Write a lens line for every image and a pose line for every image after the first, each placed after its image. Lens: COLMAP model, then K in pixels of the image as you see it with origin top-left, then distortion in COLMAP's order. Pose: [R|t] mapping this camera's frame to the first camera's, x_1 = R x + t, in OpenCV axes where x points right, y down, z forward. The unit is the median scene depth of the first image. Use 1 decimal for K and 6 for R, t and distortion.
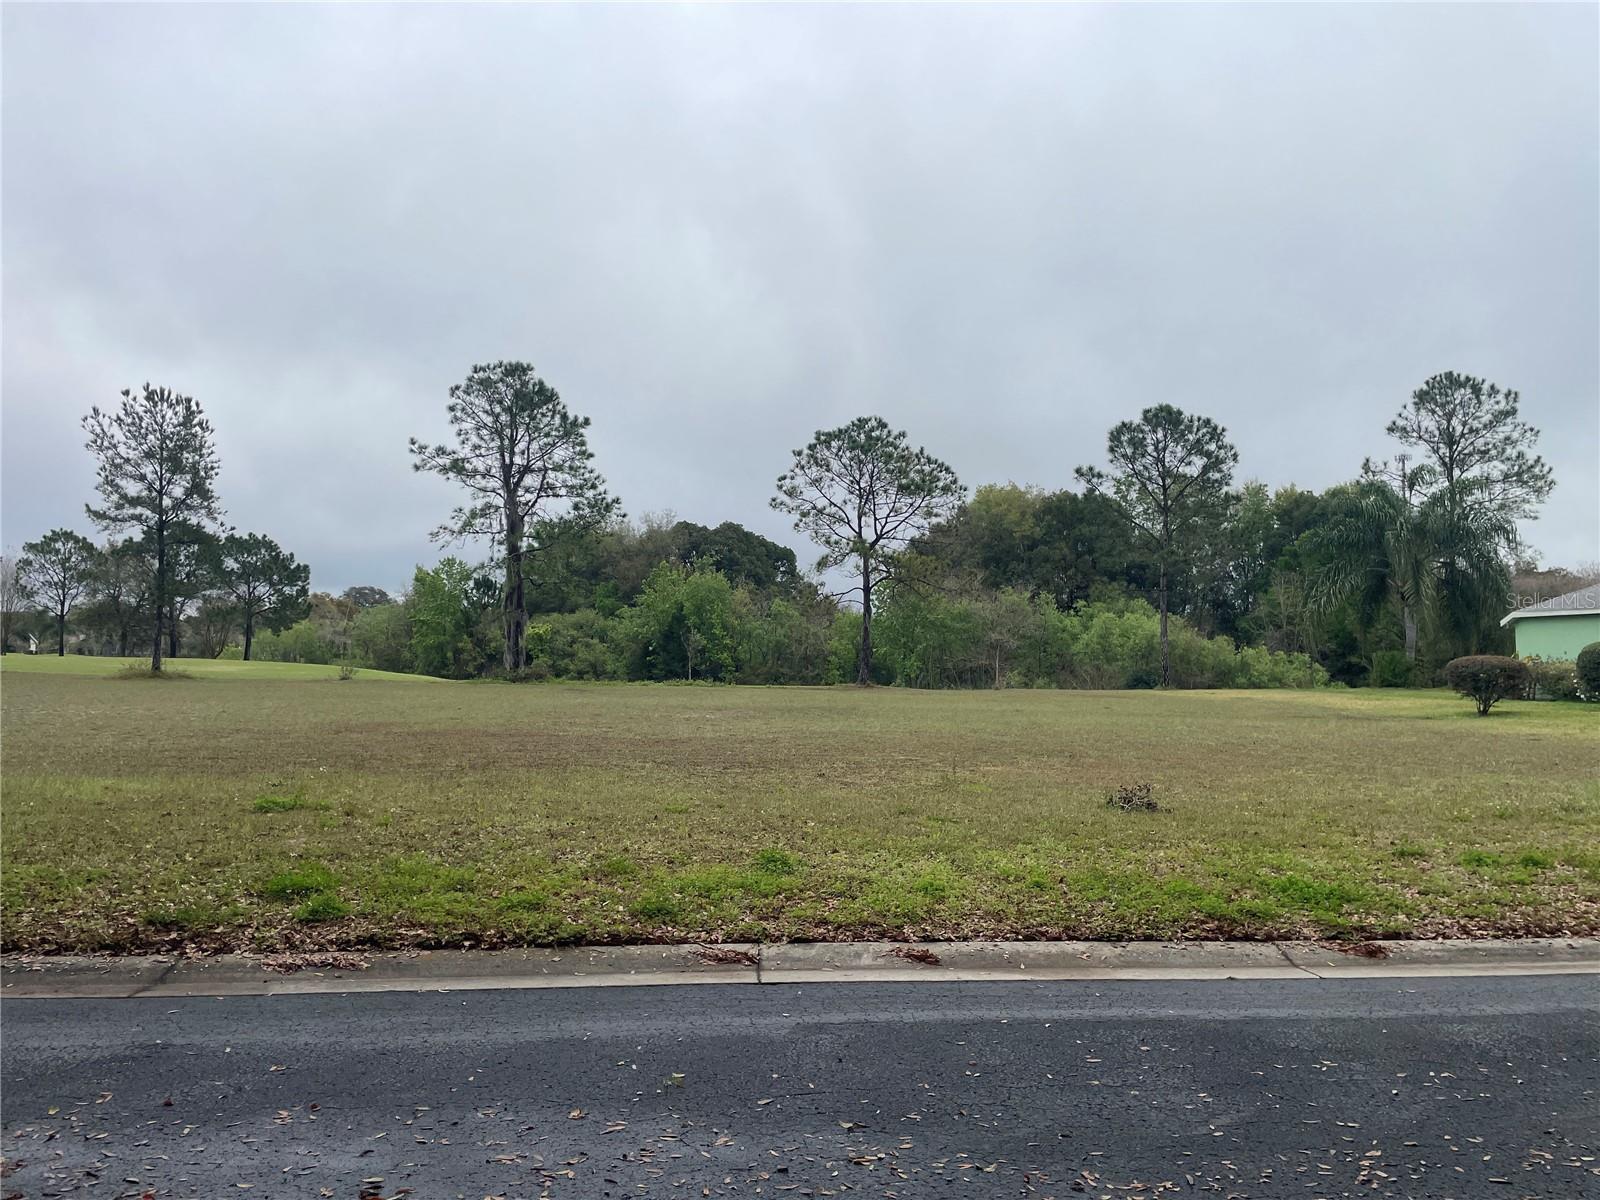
lens RADIAL K [[1202.1, 0, 815.3], [0, 1202.1, 597.4], [0, 0, 1]] dist [0.094577, -0.138400]
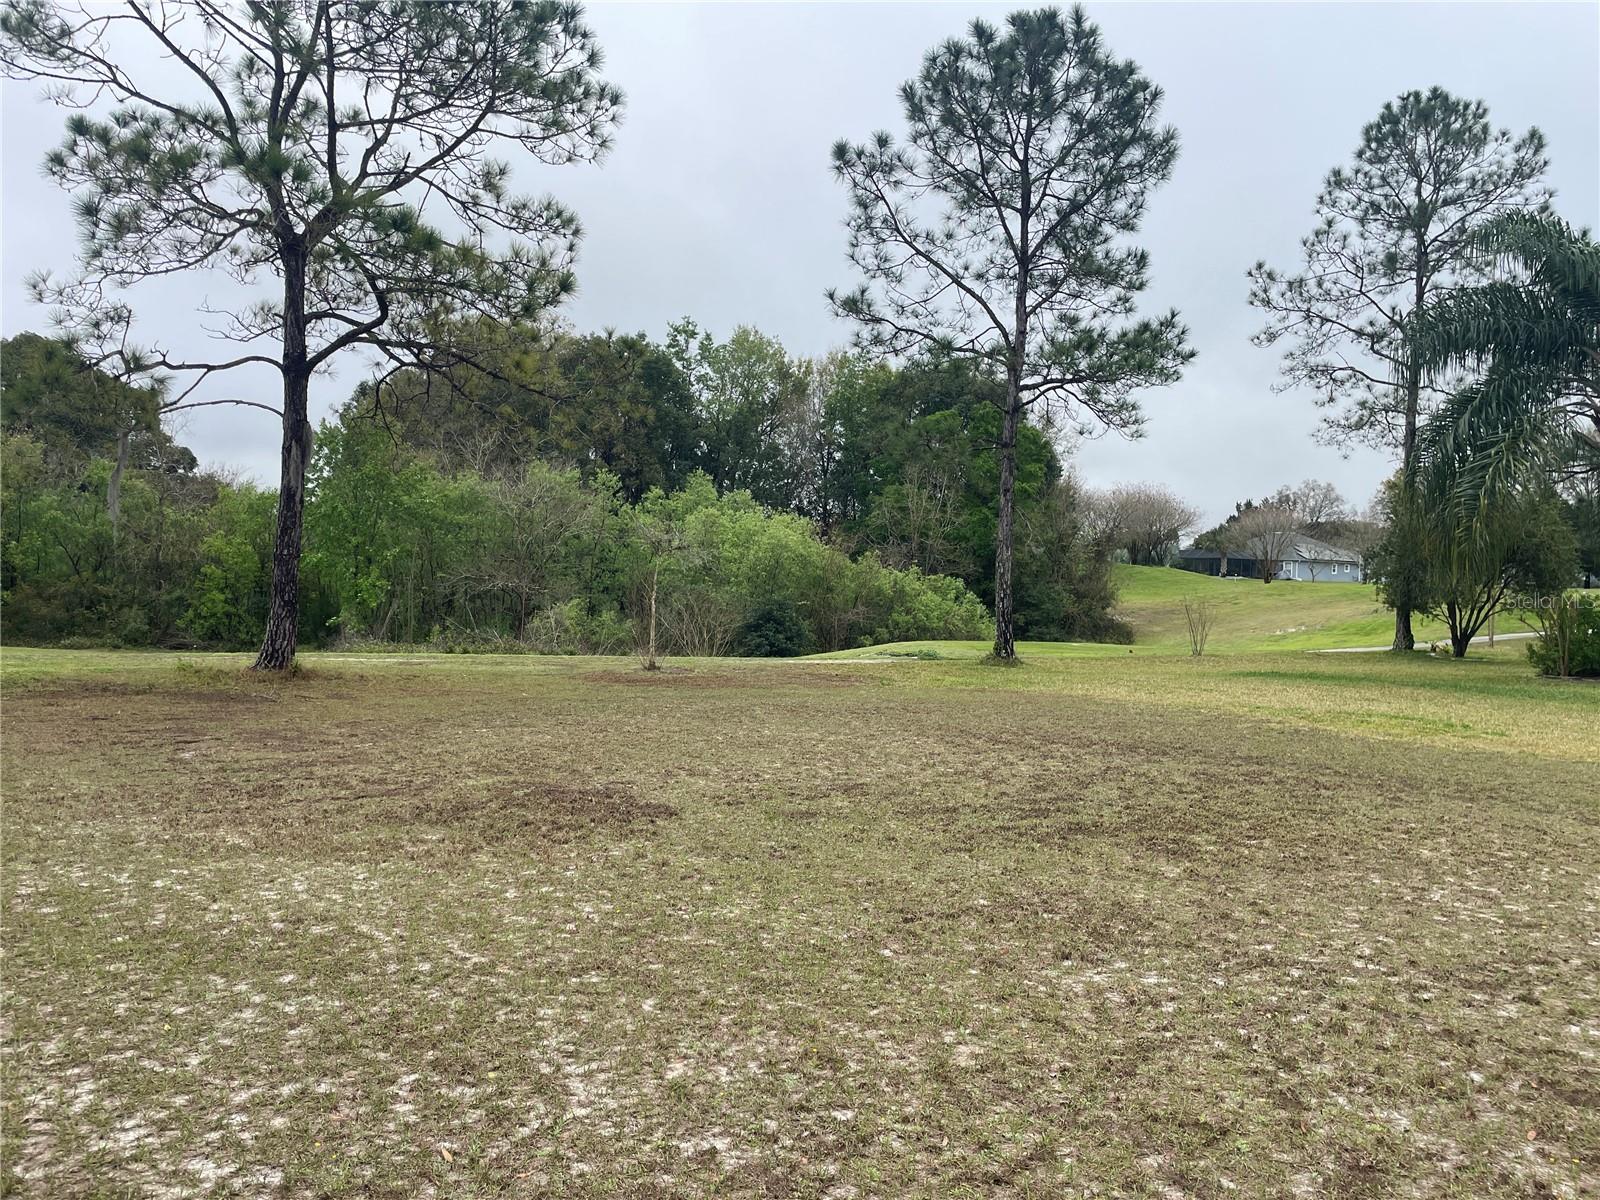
lens RADIAL K [[1202.1, 0, 815.3], [0, 1202.1, 597.4], [0, 0, 1]] dist [0.094577, -0.138400]
pose [[0.896109, 0.013685, 0.443622, 0.022922], [-0.046467, 0.996924, 0.063111, 0.025545], [-0.441394, -0.077168, 0.893989, 0.621845]]
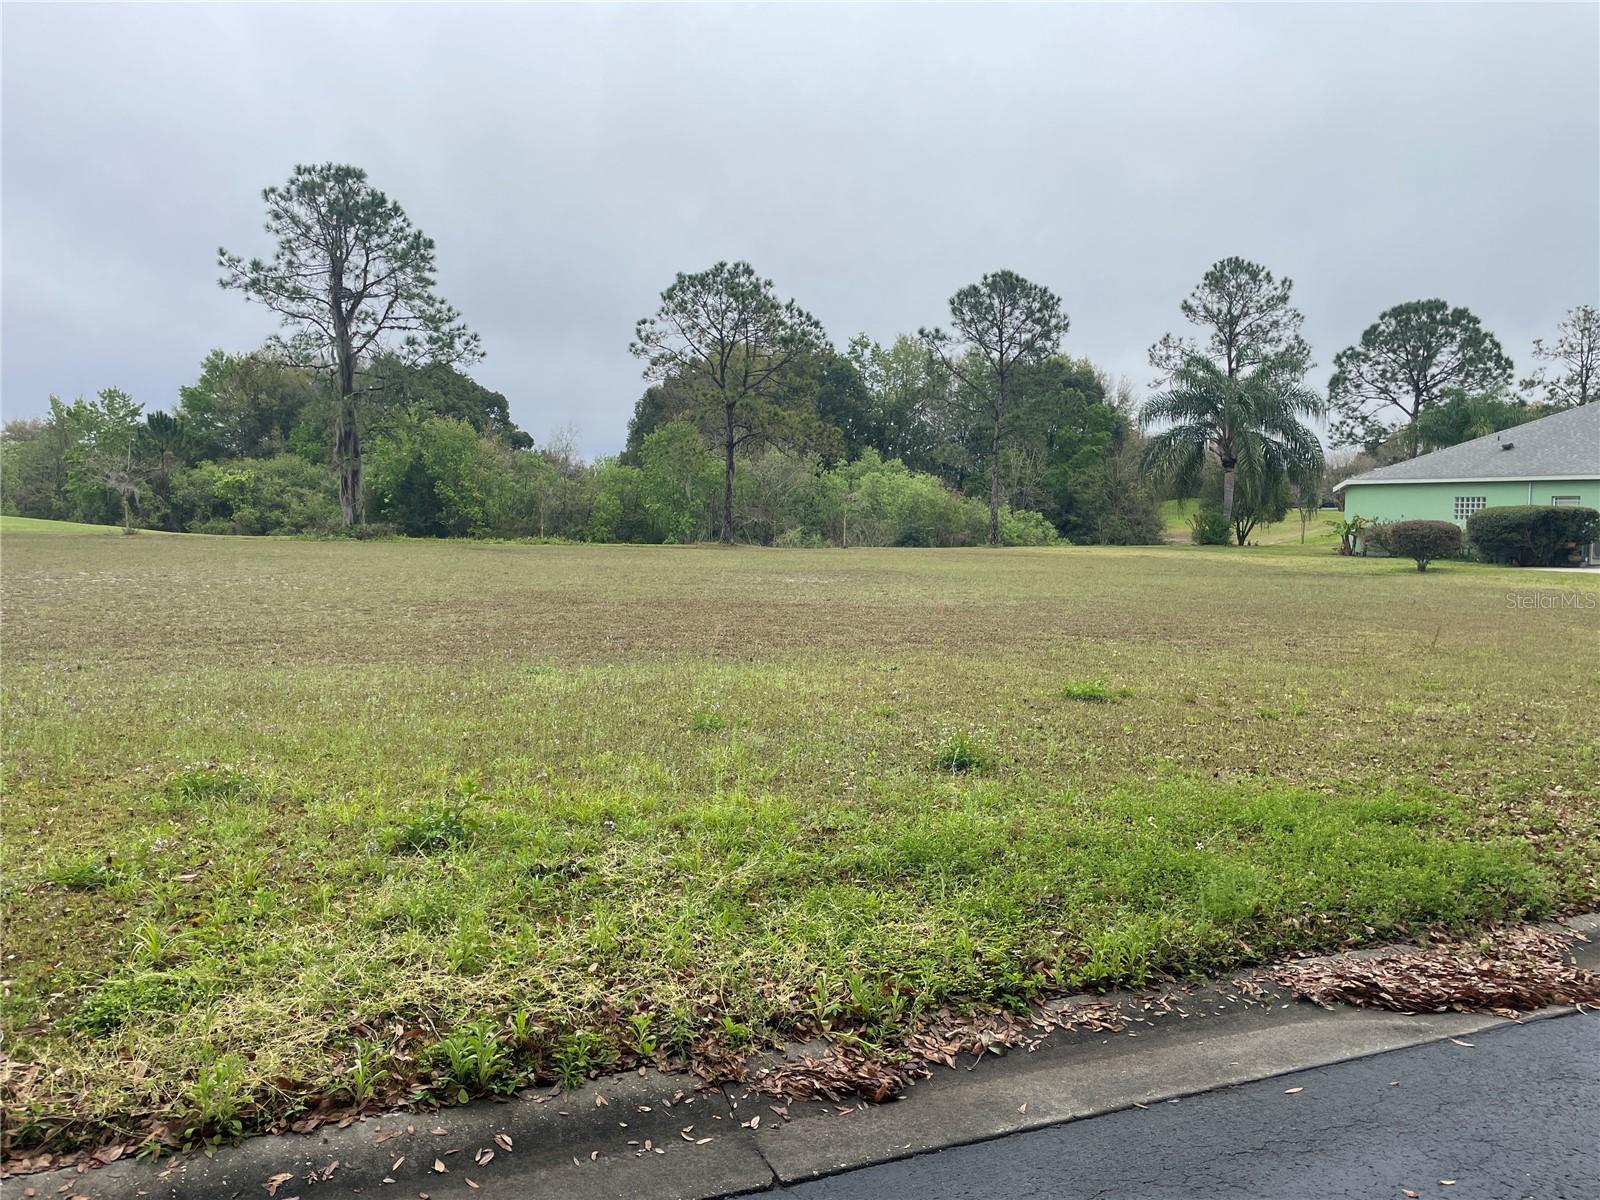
lens RADIAL K [[1202.1, 0, 815.3], [0, 1202.1, 597.4], [0, 0, 1]] dist [0.094577, -0.138400]
pose [[0.952744, -0.012464, 0.303517, -0.180578], [-0.024292, 0.992832, 0.117026, -0.000101], [-0.302800, -0.118869, 0.945612, 0.043260]]
